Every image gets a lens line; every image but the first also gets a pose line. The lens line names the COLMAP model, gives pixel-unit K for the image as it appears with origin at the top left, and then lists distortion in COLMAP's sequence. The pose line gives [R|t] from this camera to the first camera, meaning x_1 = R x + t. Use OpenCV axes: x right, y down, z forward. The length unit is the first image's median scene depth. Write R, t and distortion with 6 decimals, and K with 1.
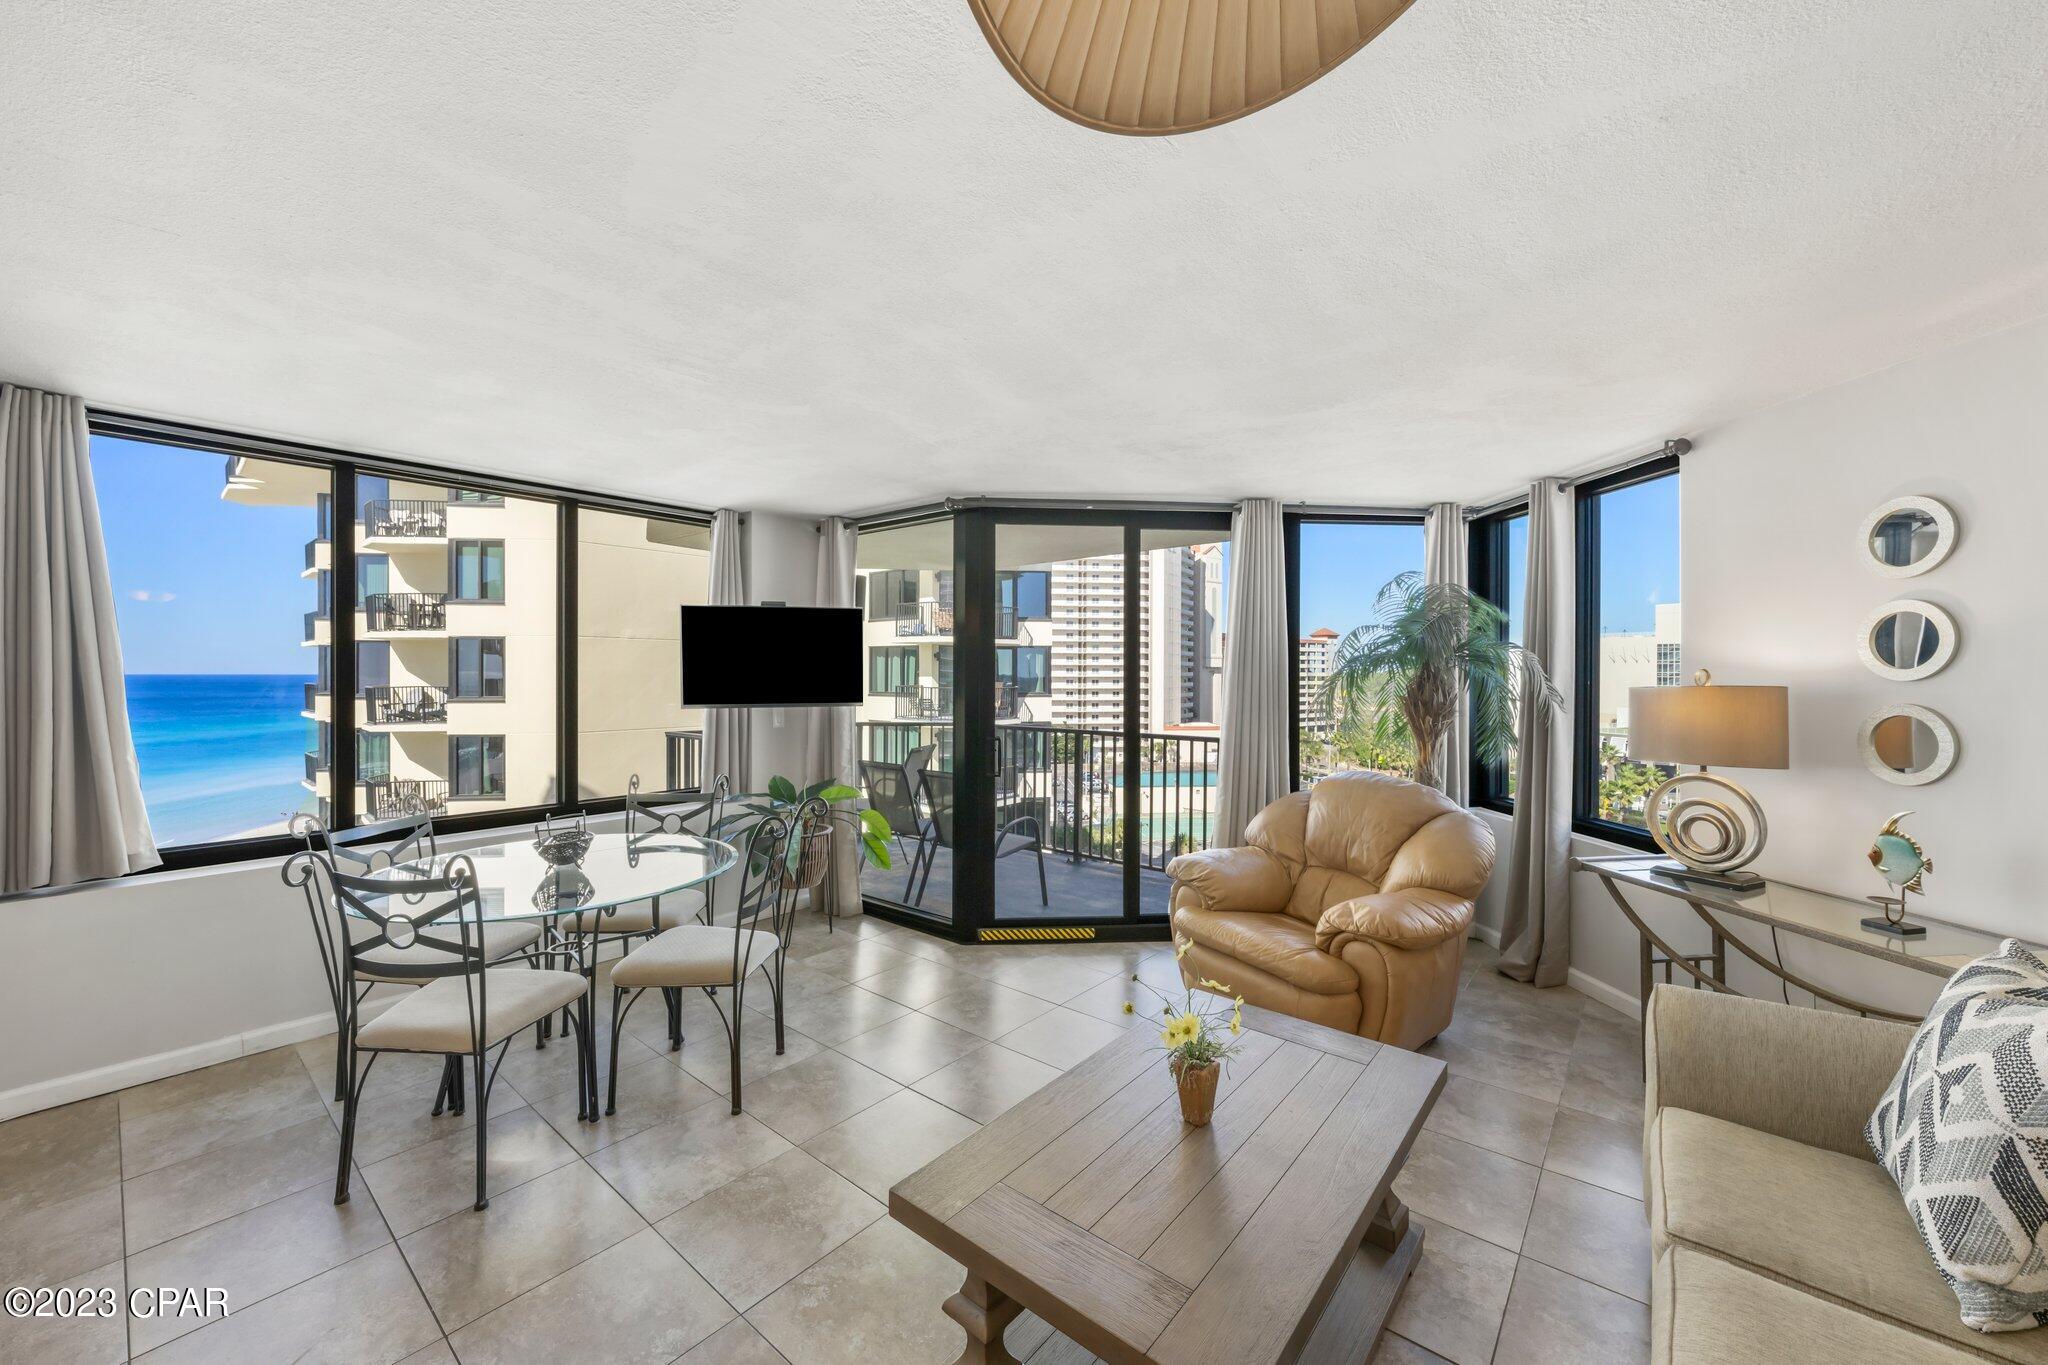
lens RADIAL K [[775.6, 0, 1025.0], [0, 775.6, 686.0], [0, 0, 1]] dist [-0.001047, -0.000324]
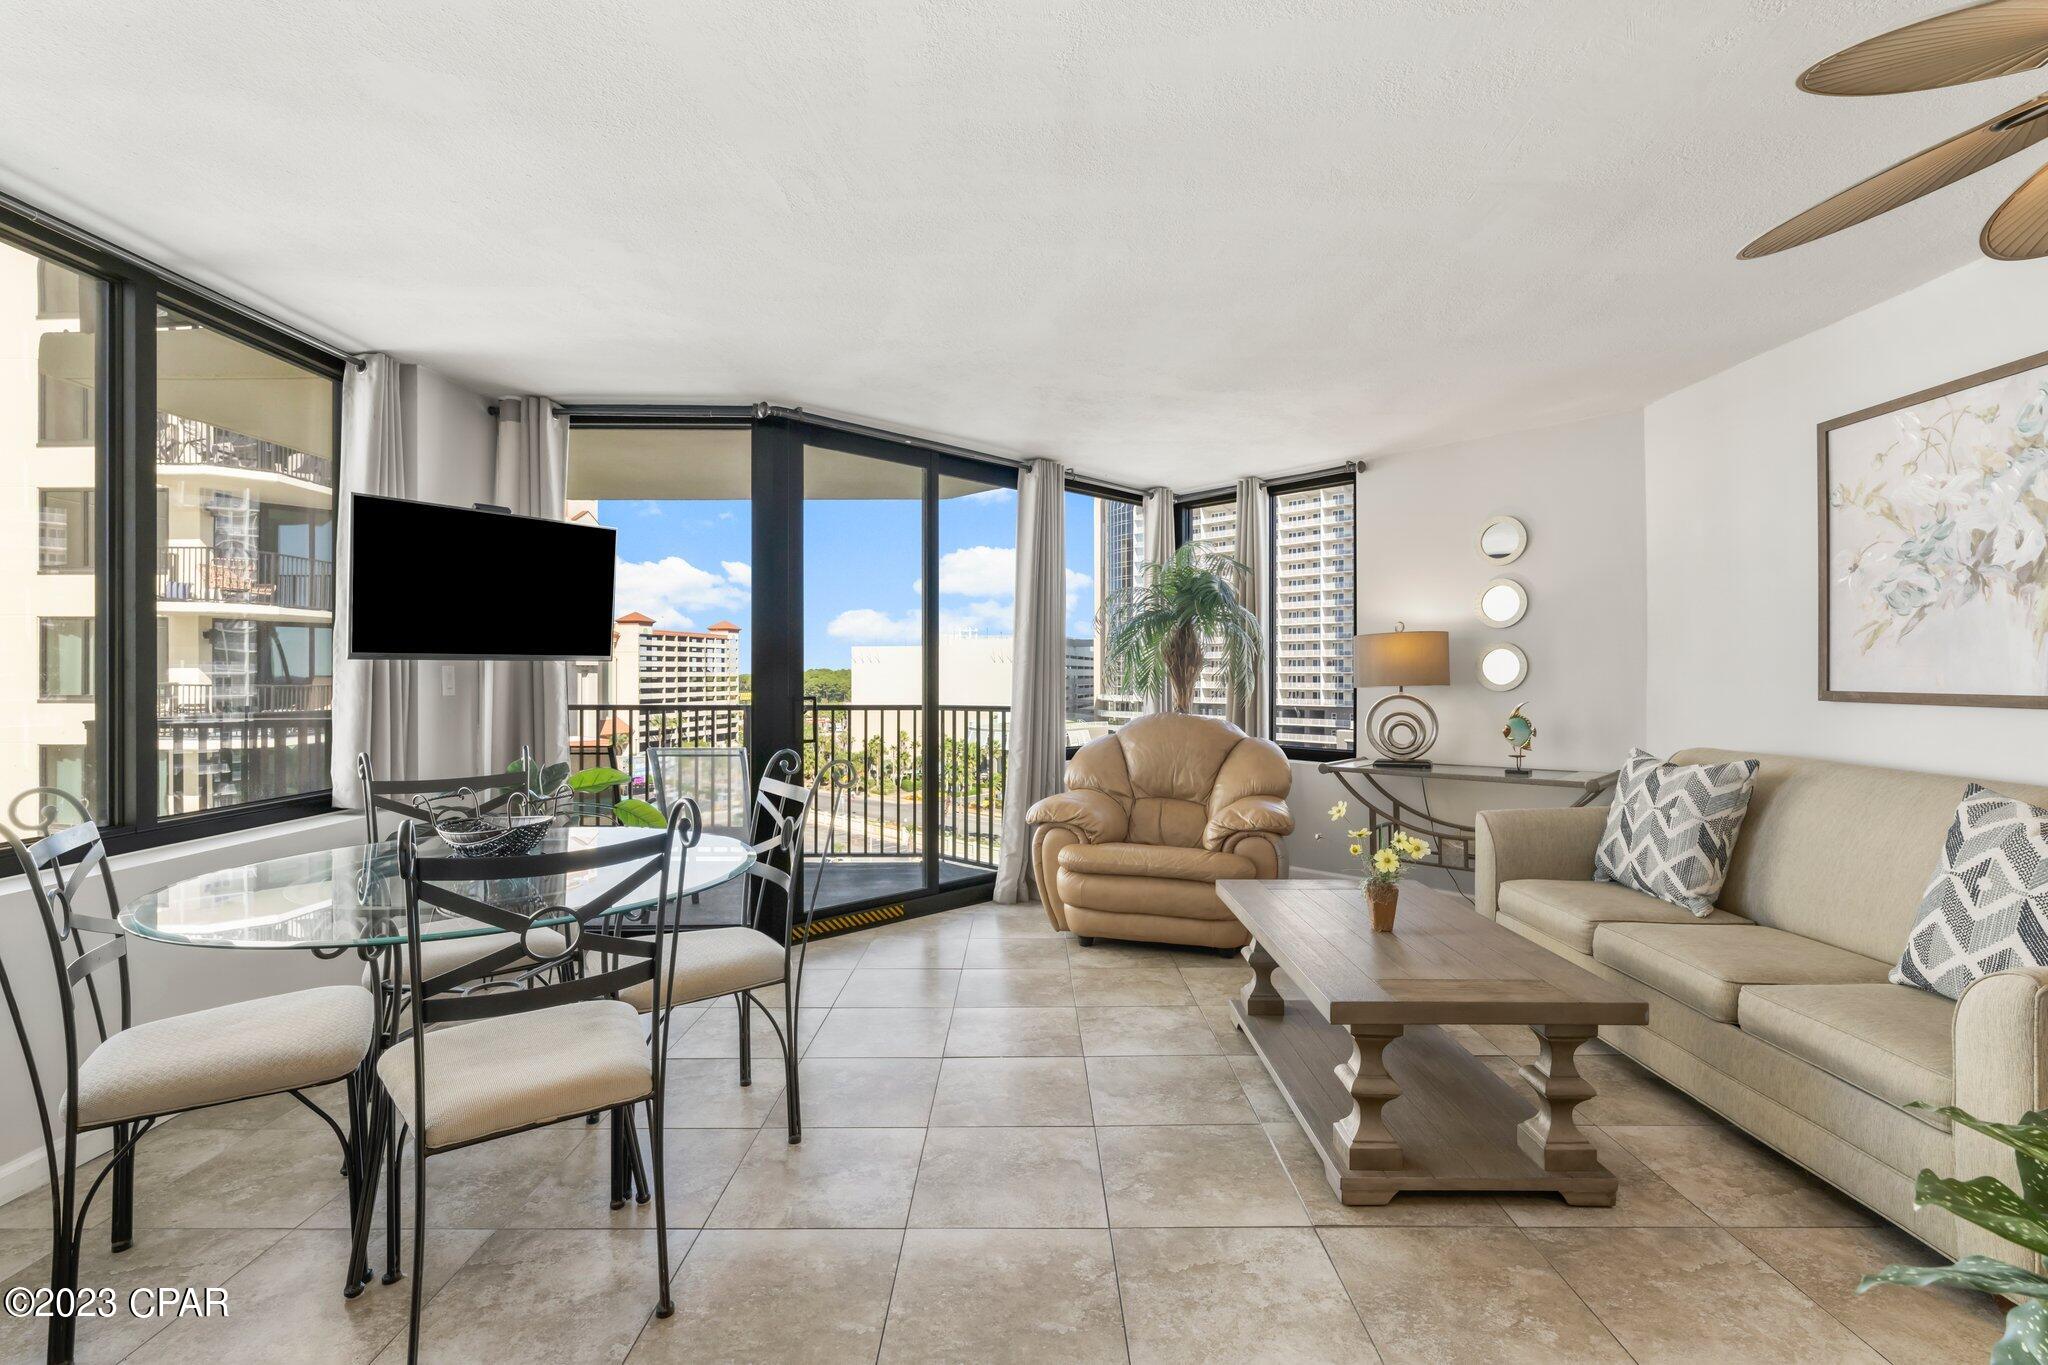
lens RADIAL K [[919.7, 0, 1028.0], [0, 919.7, 677.4], [0, 0, 1]] dist [0.000627, 0.001515]
pose [[0.769281, -0.004375, 0.638895, -0.466096], [0.012536, 0.999887, -0.008248, 0.054119], [-0.638787, 0.014354, 0.769249, 0.072096]]
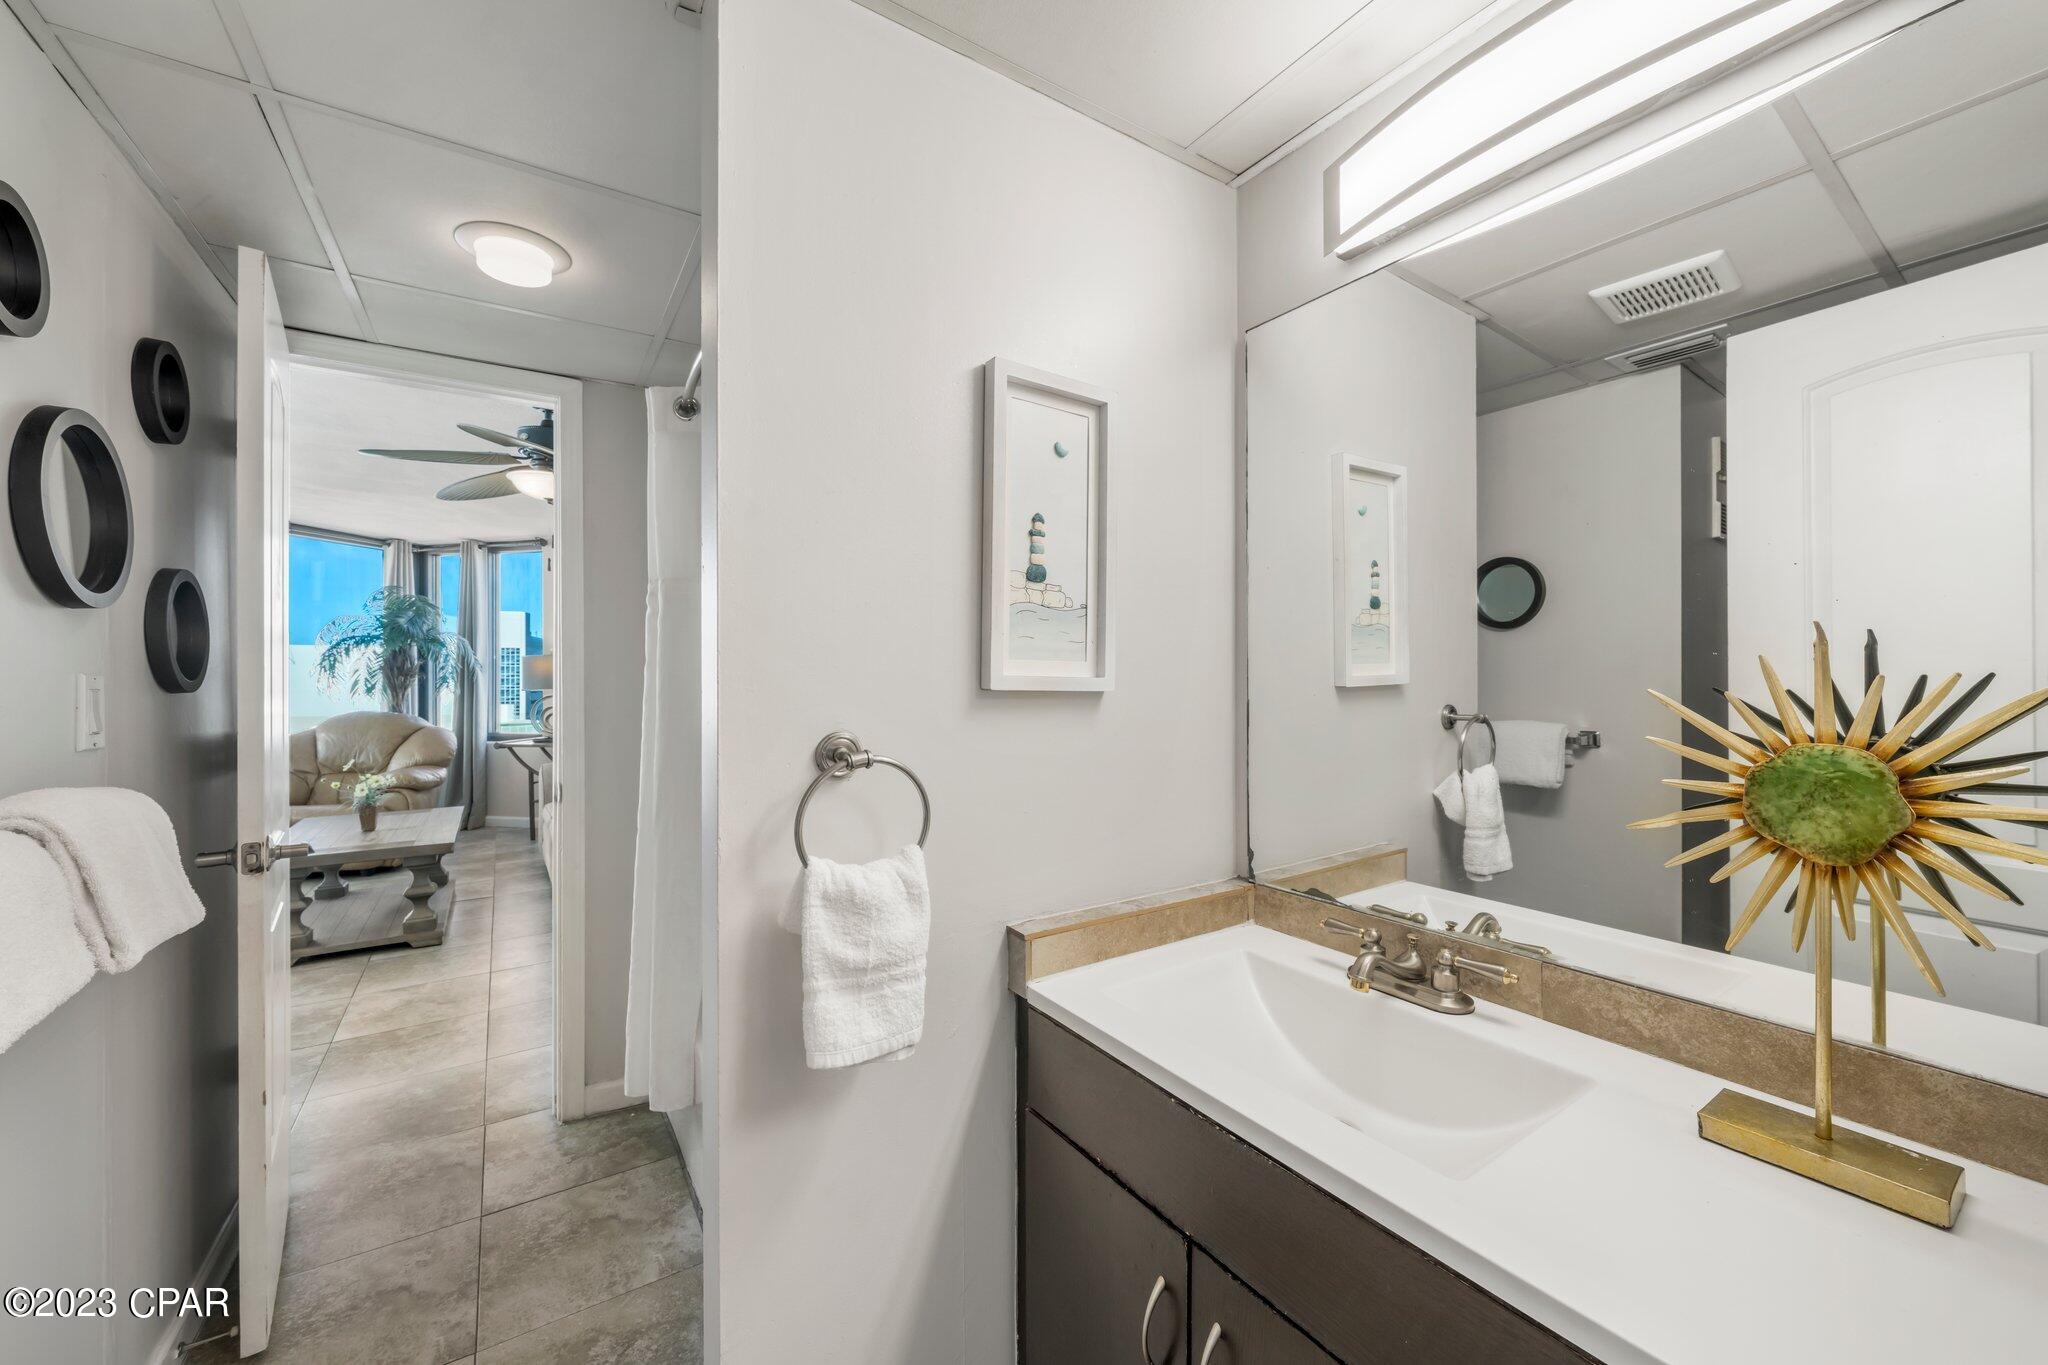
lens RADIAL K [[775.6, 0, 1032.0], [0, 775.6, 675.3], [0, 0, 1]] dist [-0.001047, -0.000324]
pose [[0.278291, -0.002852, 0.960493, -0.543570], [0.019293, 0.999810, -0.002621, 0.056549], [-0.960303, 0.019260, 0.278293, -0.579383]]
